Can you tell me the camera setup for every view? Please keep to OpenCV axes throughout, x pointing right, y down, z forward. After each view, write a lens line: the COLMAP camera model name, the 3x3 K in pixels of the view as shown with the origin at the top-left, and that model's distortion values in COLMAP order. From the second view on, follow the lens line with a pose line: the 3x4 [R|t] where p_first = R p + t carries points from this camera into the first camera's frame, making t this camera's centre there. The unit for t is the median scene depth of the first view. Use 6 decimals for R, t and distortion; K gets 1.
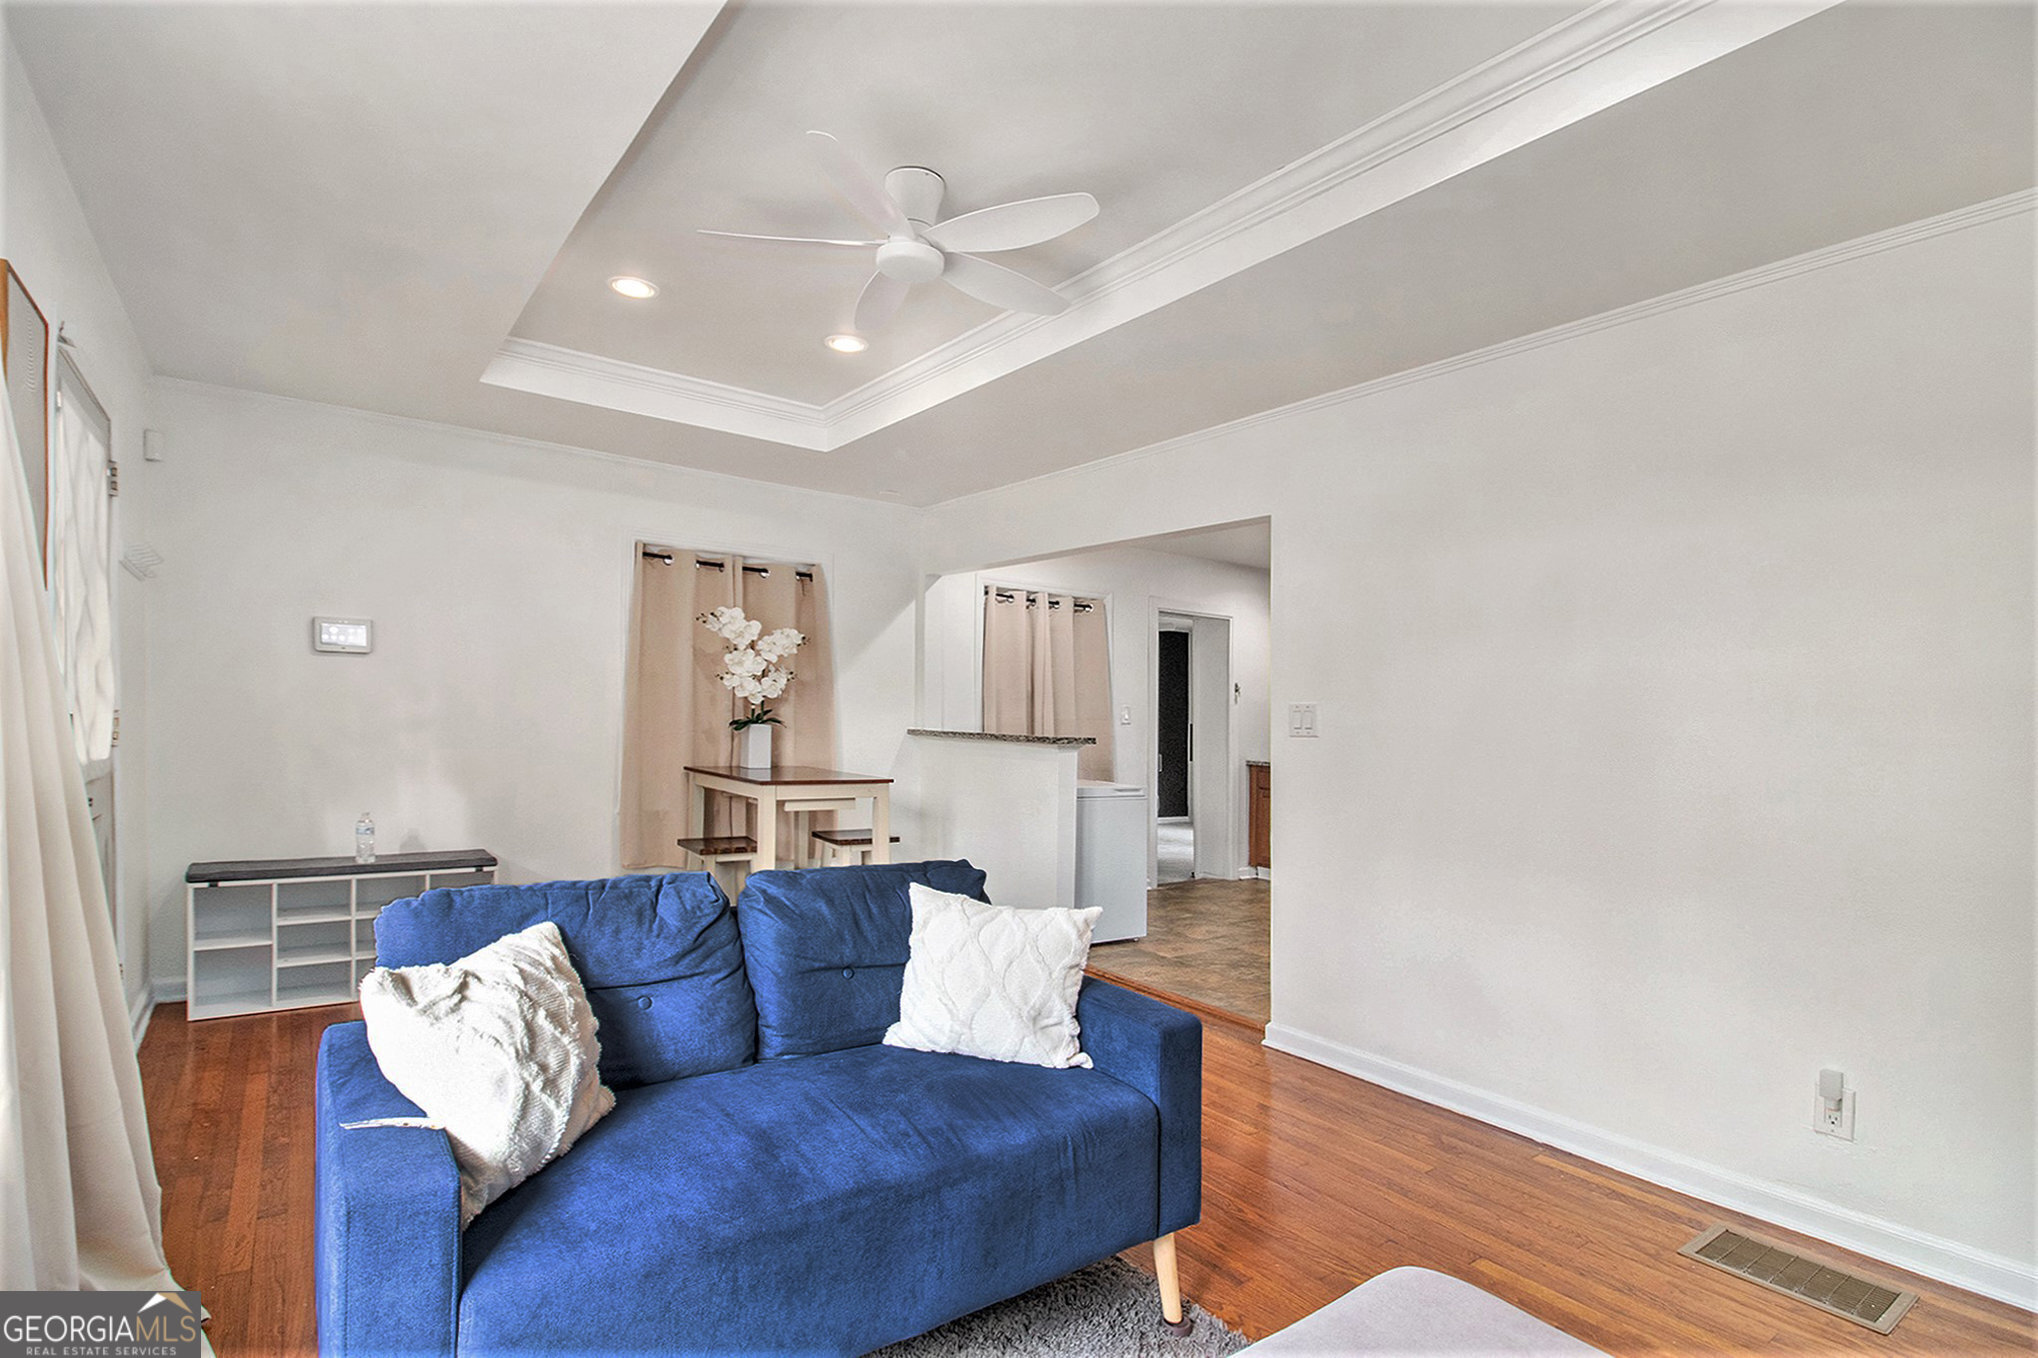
lens RADIAL K [[984.0, 0, 967.9], [0, 984.0, 731.7], [0, 0, 1]] dist [0.008023, 0.000215]
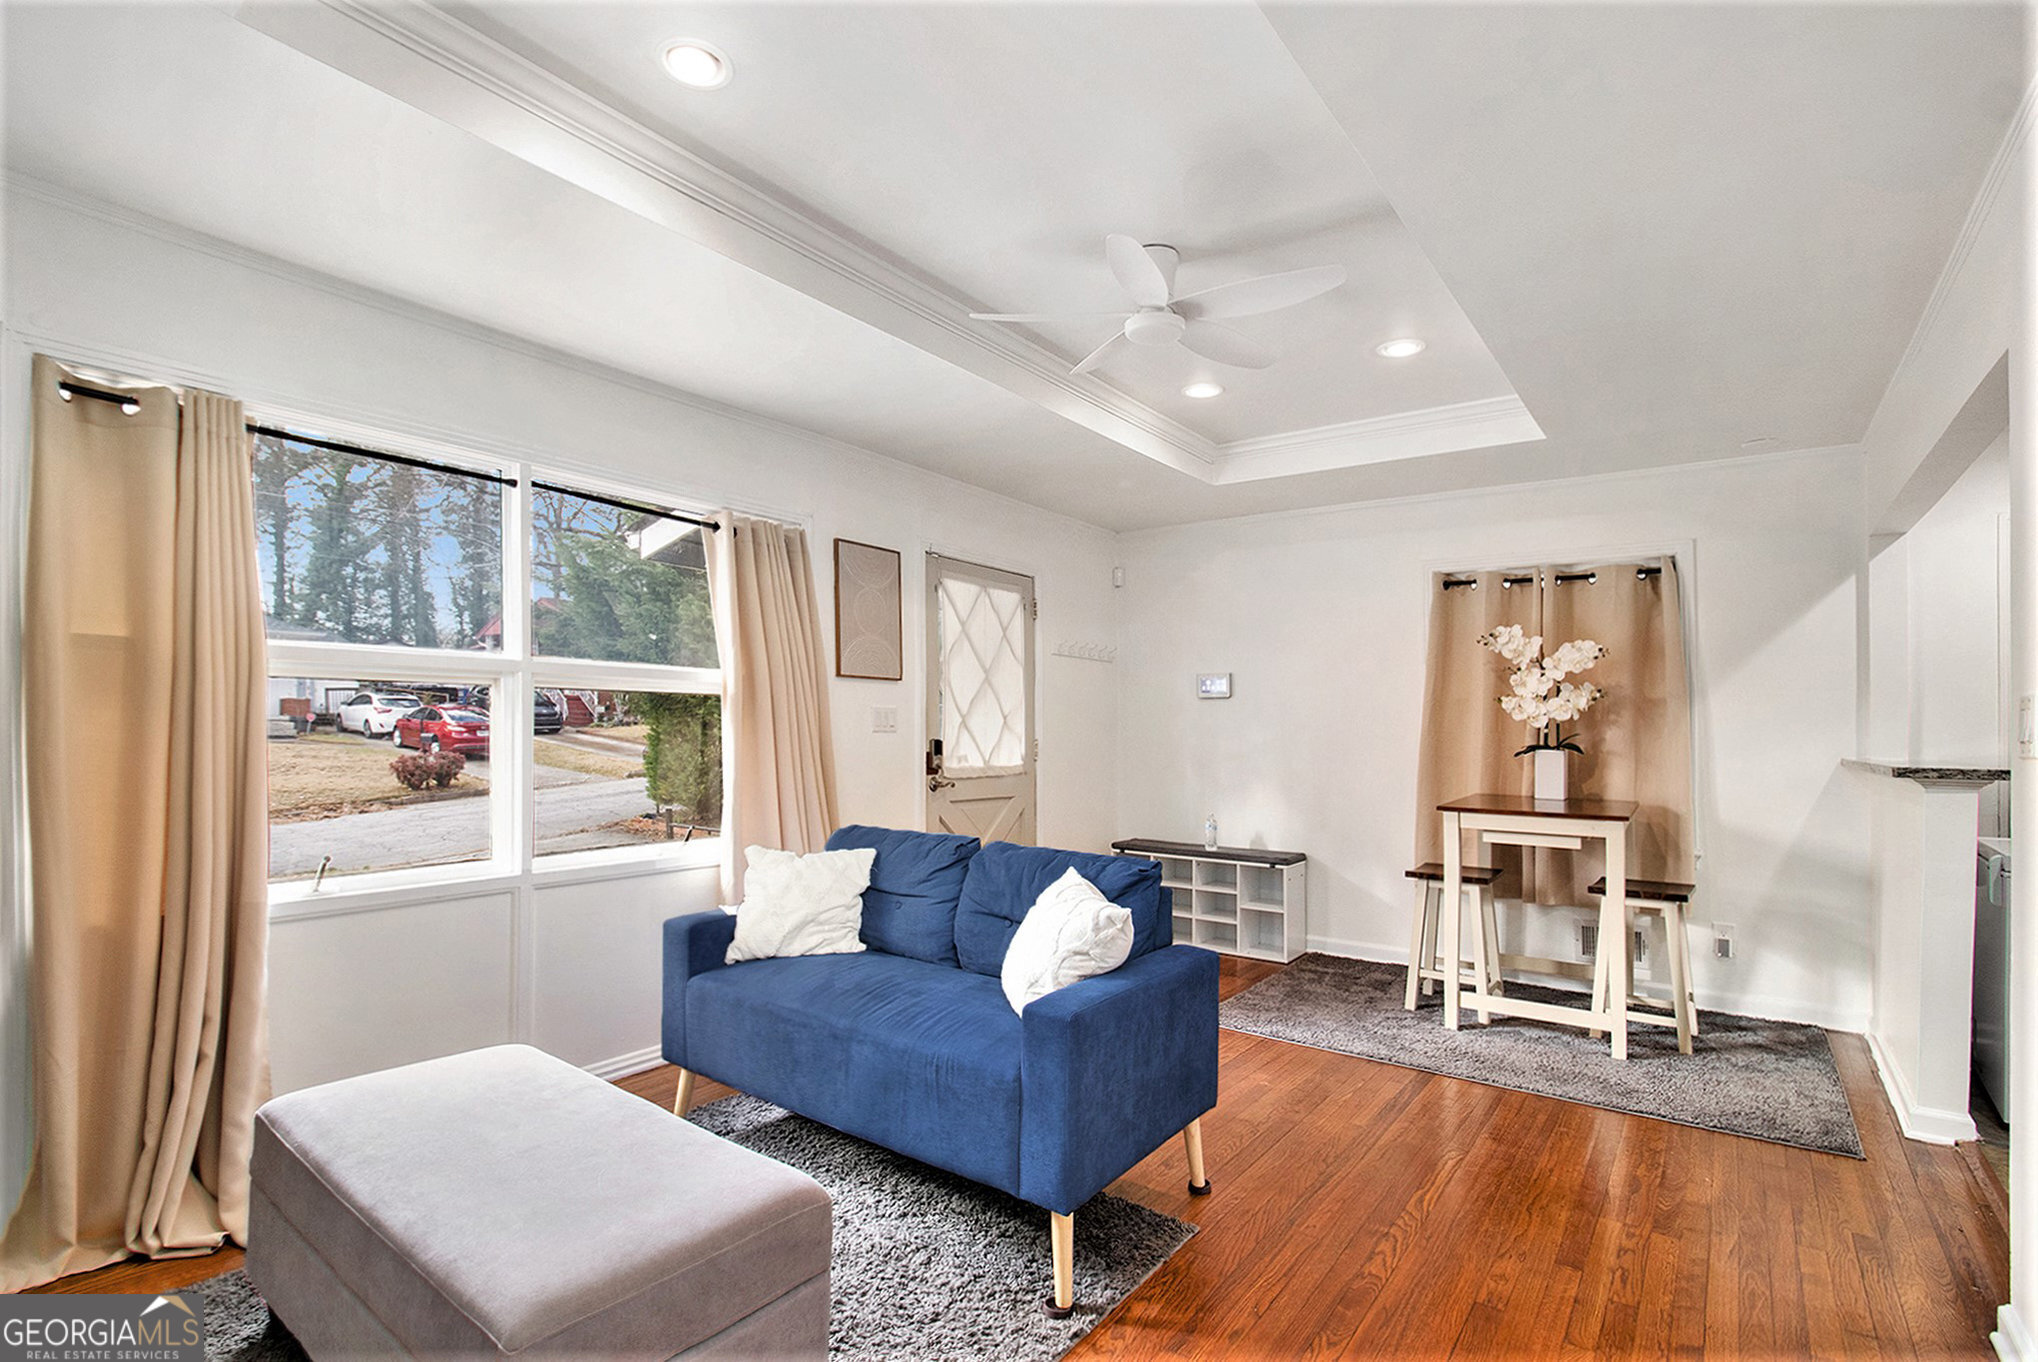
lens RADIAL K [[991.7, 0, 983.9], [0, 991.7, 658.4], [0, 0, 1]] dist [-0.001530, -0.000206]
pose [[0.296866, -0.089502, -0.950715, 0.496678], [-0.017556, 0.994918, -0.099146, 0.008276], [0.954758, 0.046124, 0.293786, 0.231734]]
